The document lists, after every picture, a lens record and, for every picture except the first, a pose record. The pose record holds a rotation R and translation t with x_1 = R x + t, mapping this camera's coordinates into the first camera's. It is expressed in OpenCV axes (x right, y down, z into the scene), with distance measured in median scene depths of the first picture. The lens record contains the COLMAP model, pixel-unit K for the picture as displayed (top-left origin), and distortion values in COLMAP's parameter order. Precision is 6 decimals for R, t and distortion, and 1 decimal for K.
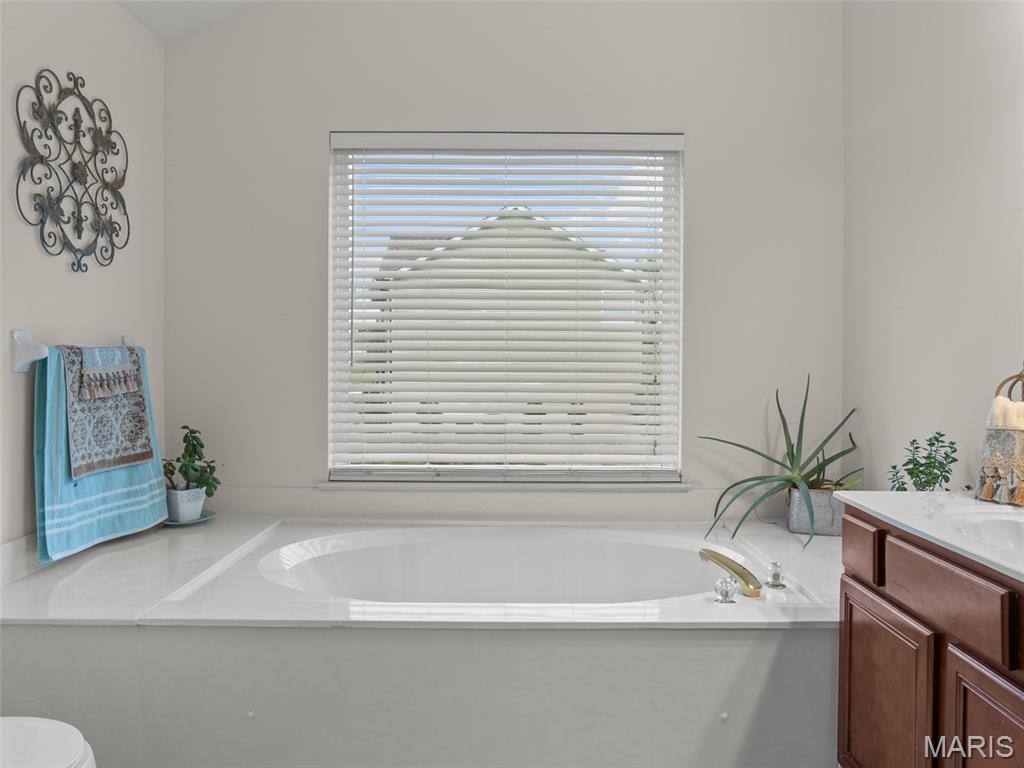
lens RADIAL K [[712.6, 0, 513.2], [0, 712.6, 378.7], [0, 0, 1]] dist [-0.053163, 0.028114]
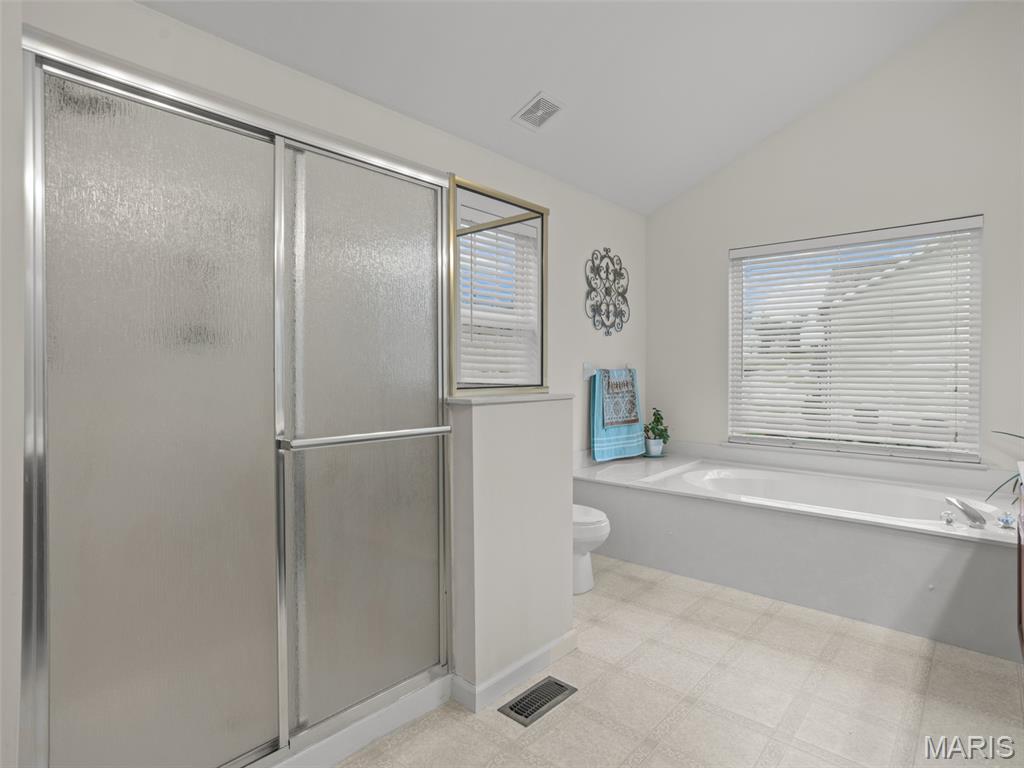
lens RADIAL K [[558.3, 0, 509.8], [0, 558.3, 362.7], [0, 0, 1]] dist [-0.001893, 0.000621]
pose [[0.746707, -0.011589, -0.665053, 0.320458], [-0.015513, 0.999273, -0.034831, -0.000101], [0.664973, 0.036326, 0.745984, -0.519540]]
